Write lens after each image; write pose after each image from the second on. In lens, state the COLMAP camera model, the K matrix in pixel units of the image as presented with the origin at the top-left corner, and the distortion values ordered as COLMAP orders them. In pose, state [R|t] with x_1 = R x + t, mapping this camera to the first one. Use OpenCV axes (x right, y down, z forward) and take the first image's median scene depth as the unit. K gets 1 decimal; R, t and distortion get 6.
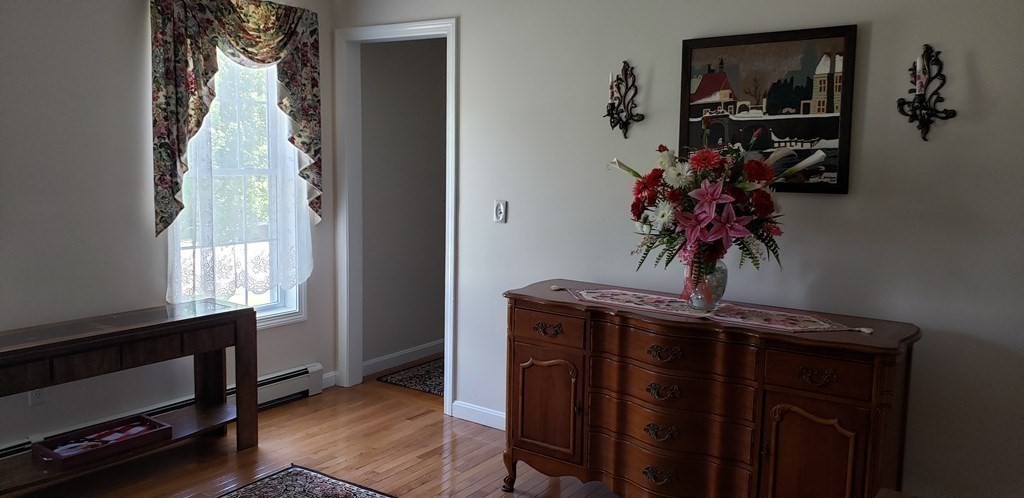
lens RADIAL K [[773.5, 0, 515.2], [0, 773.5, 250.8], [0, 0, 1]] dist [0.009624, 0.012869]
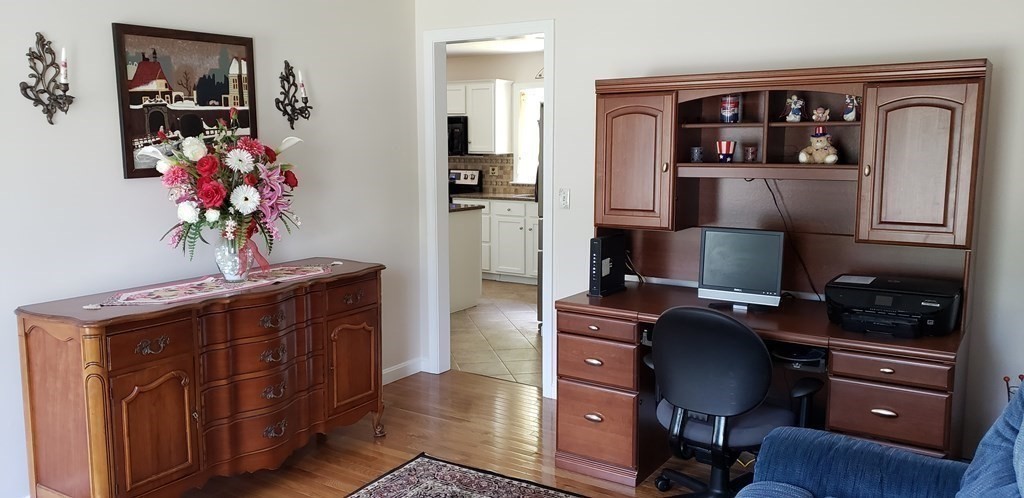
lens RADIAL K [[773.5, 0, 513.6], [0, 773.5, 244.8], [0, 0, 1]] dist [0.009624, 0.012869]
pose [[-0.031839, -0.154478, 0.987483, -0.813294], [0.128498, 0.979152, 0.157318, -0.095024], [-0.991198, 0.131899, -0.011325, 0.579692]]
